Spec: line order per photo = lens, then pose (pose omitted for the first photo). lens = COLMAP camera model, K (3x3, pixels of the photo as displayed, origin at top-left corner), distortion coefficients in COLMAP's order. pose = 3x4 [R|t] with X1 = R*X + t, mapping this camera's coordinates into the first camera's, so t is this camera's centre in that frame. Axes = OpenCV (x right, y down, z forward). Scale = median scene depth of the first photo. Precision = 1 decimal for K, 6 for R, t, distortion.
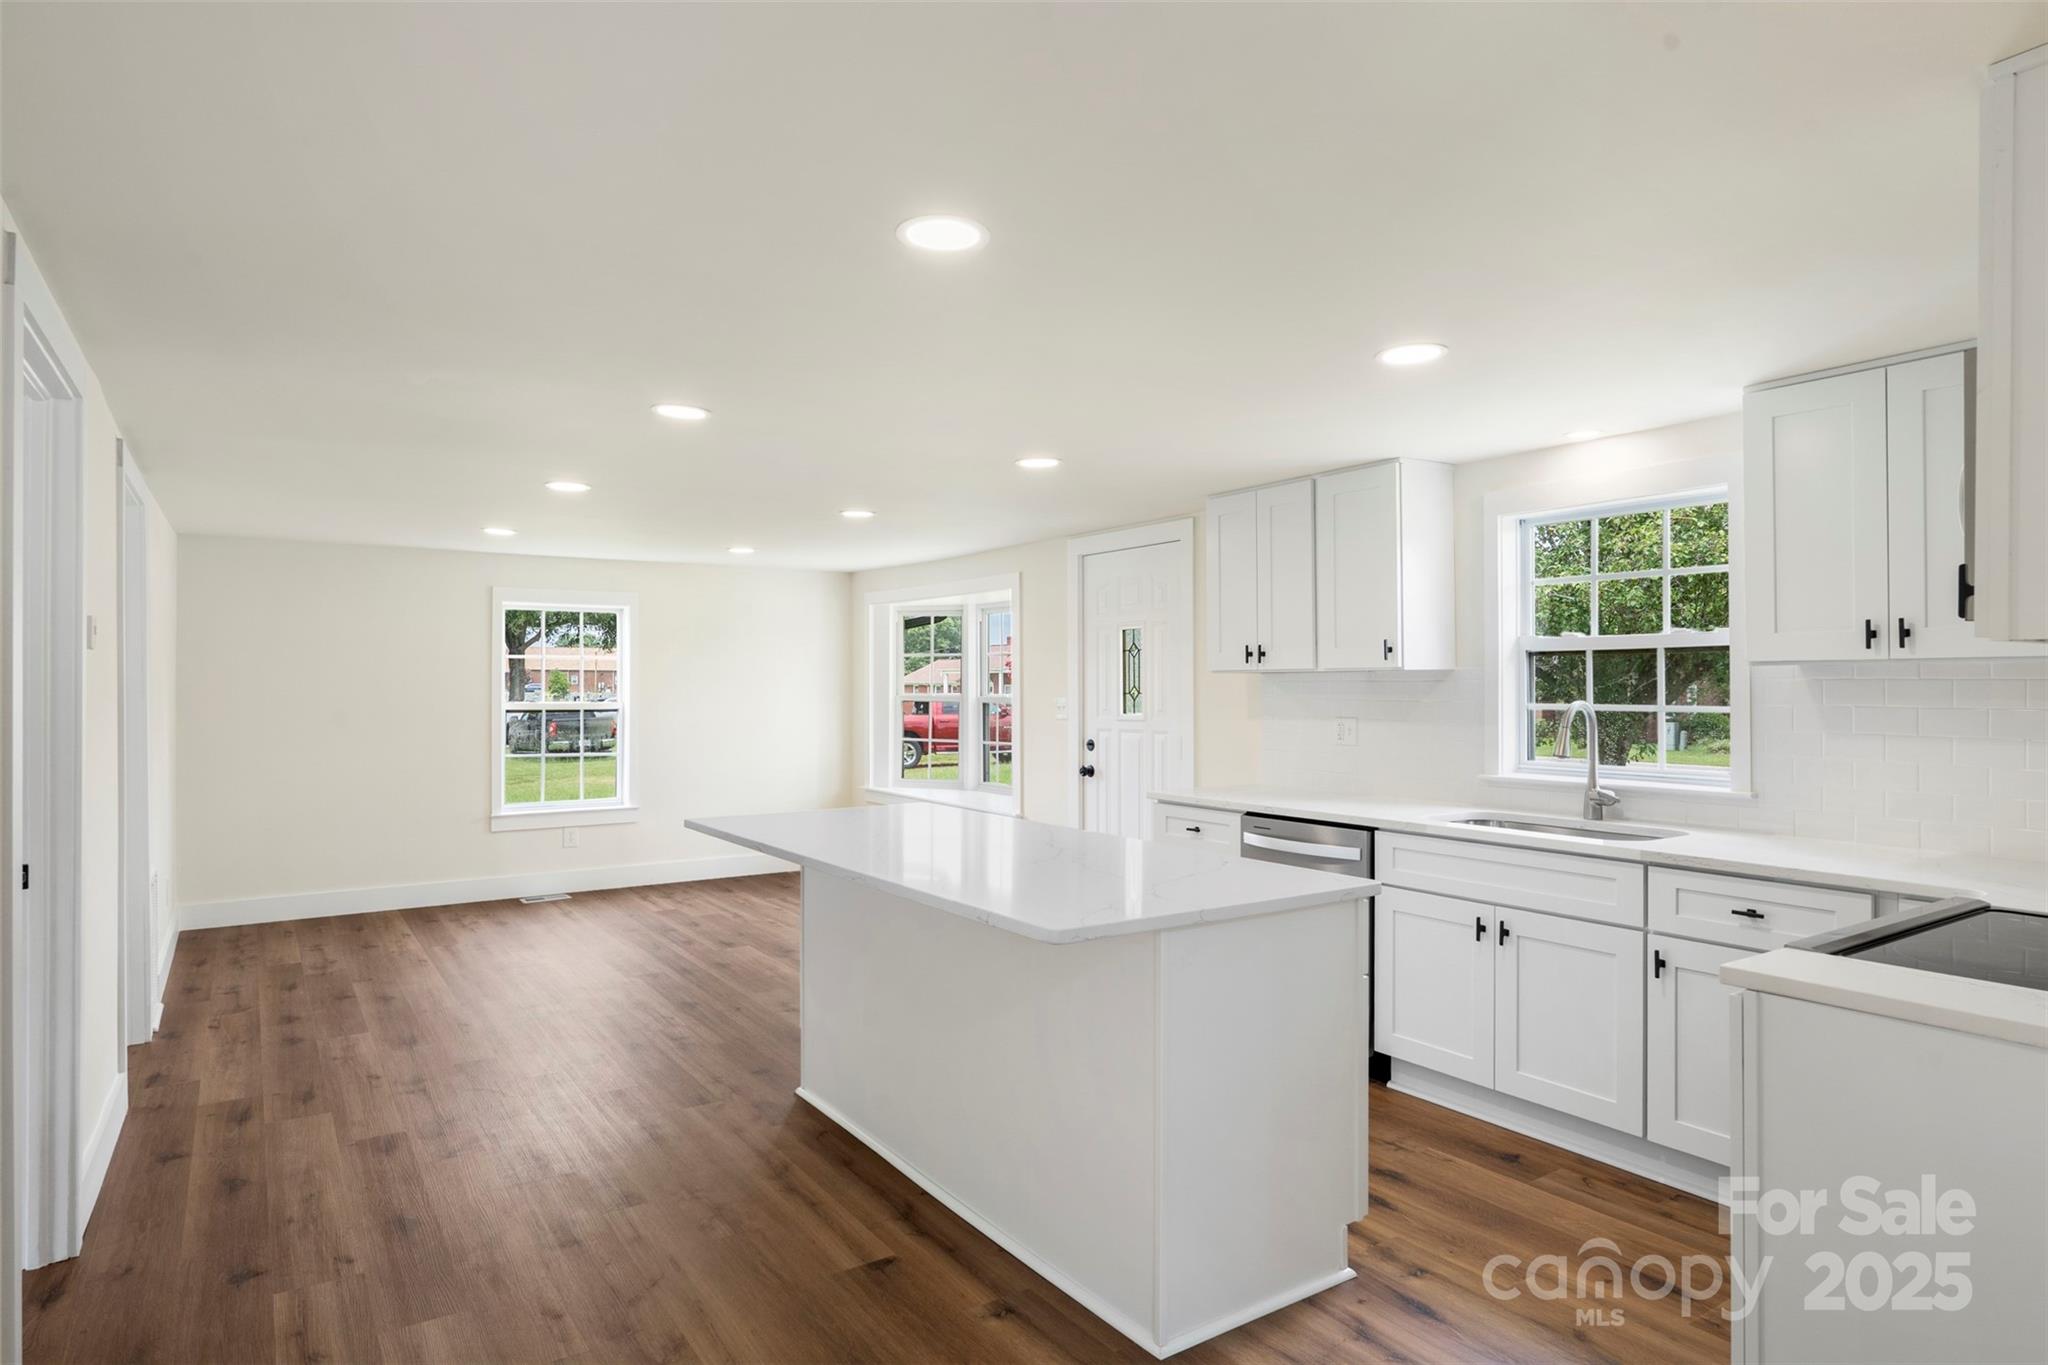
lens RADIAL K [[1160.9, 0, 1024.0], [0, 1160.9, 682.5], [0, 0, 1]] dist [0.002084, 0.000189]
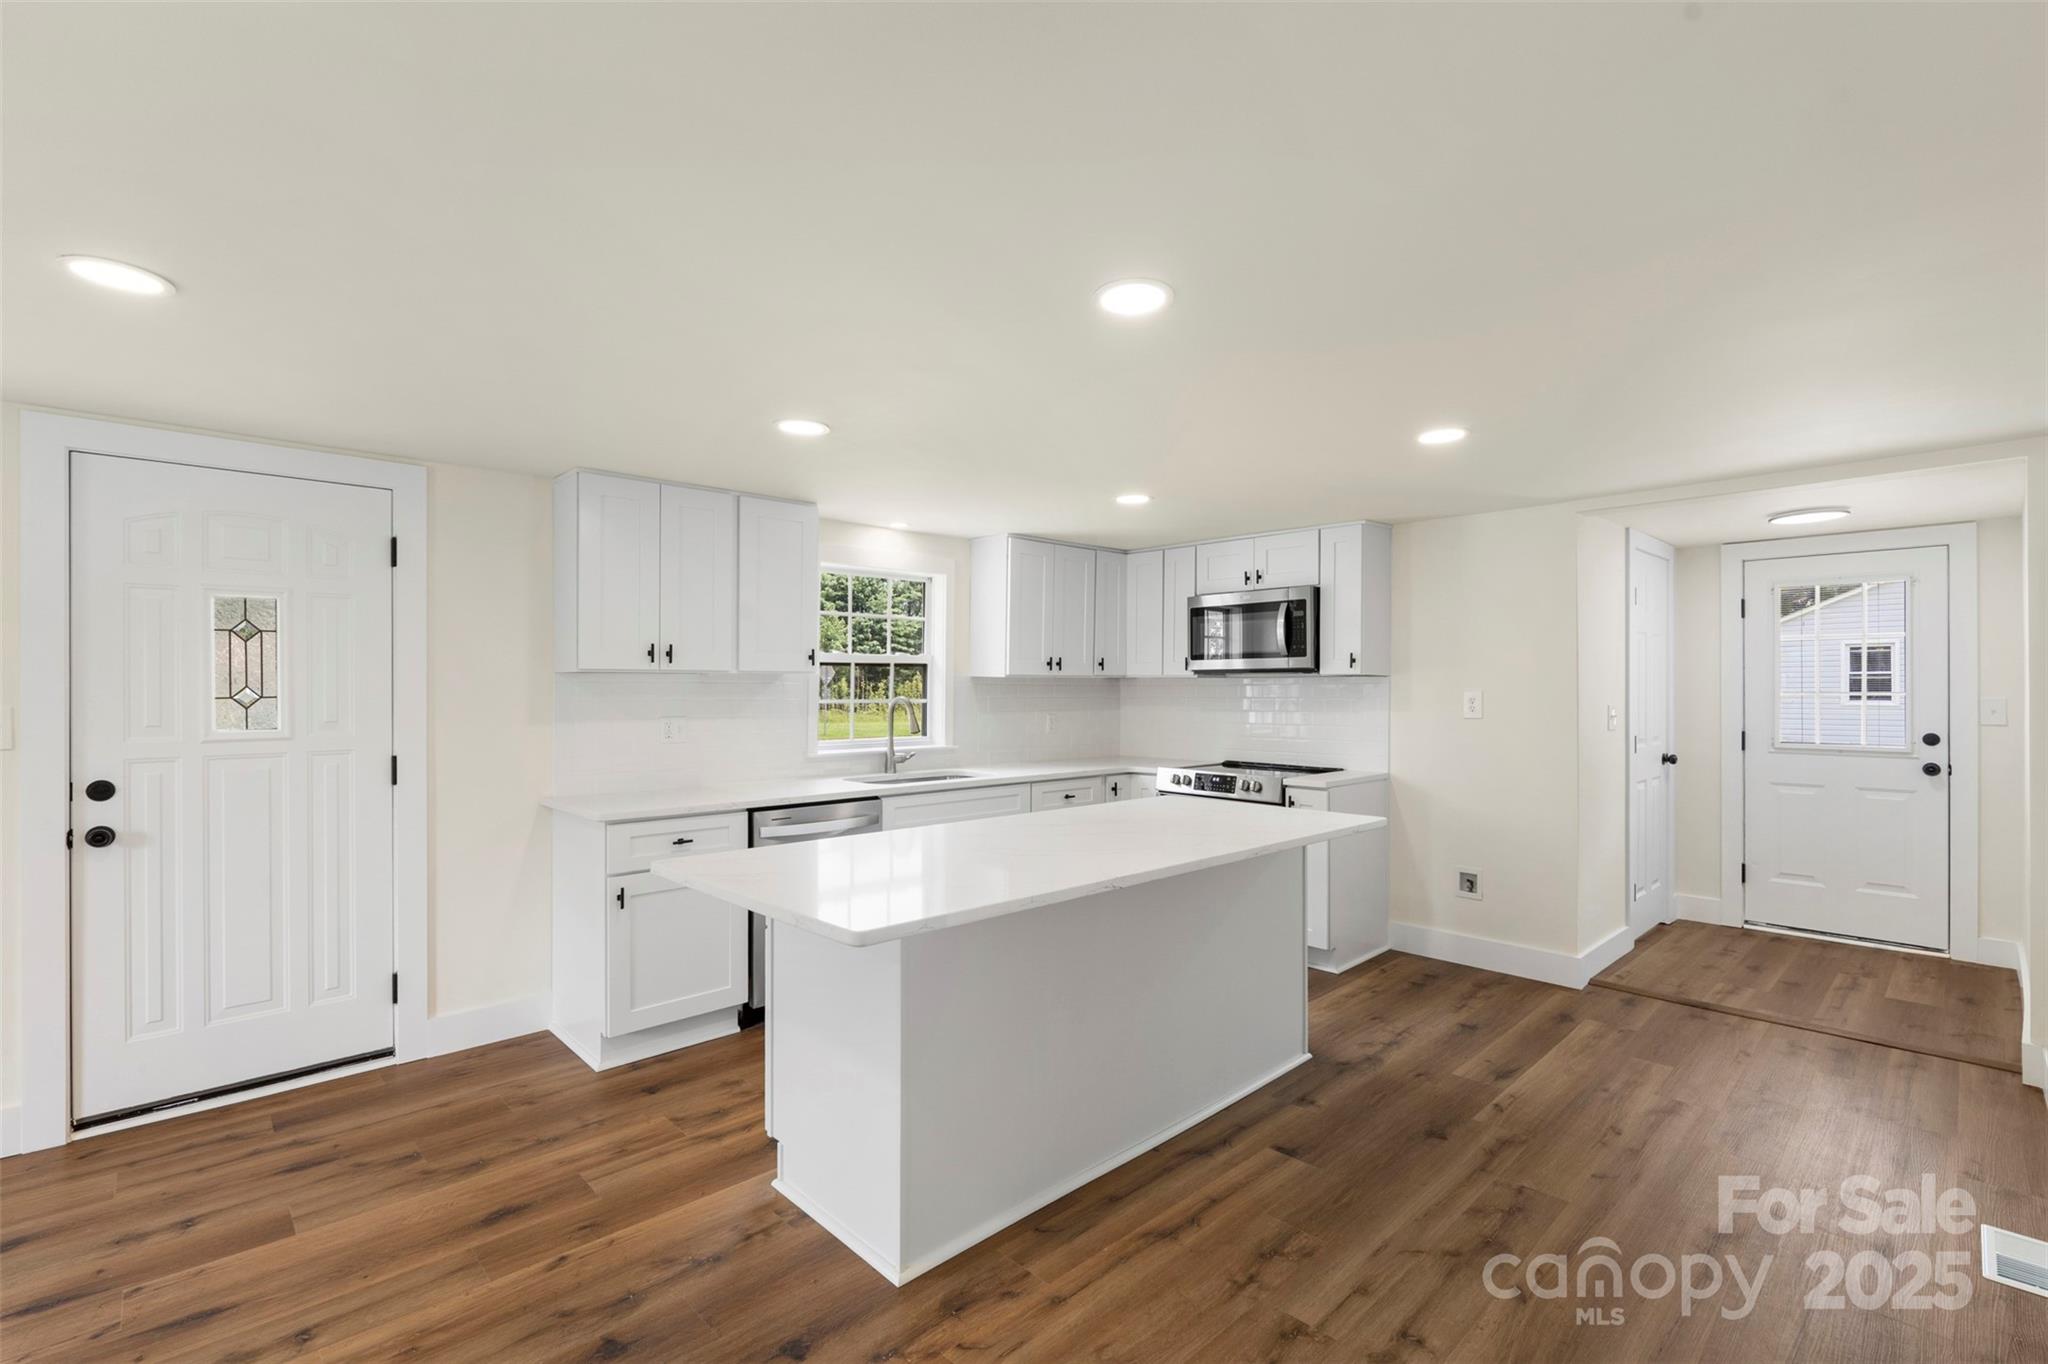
lens RADIAL K [[907.1, 0, 1024.0], [0, 907.1, 682.0], [0, 0, 1]] dist [-0.000338, -0.000024]
pose [[-0.165160, 0.006171, 0.986247, -0.768456], [-0.003087, 0.999972, -0.006774, 0.004071], [-0.986262, -0.004163, -0.165137, 1.066084]]
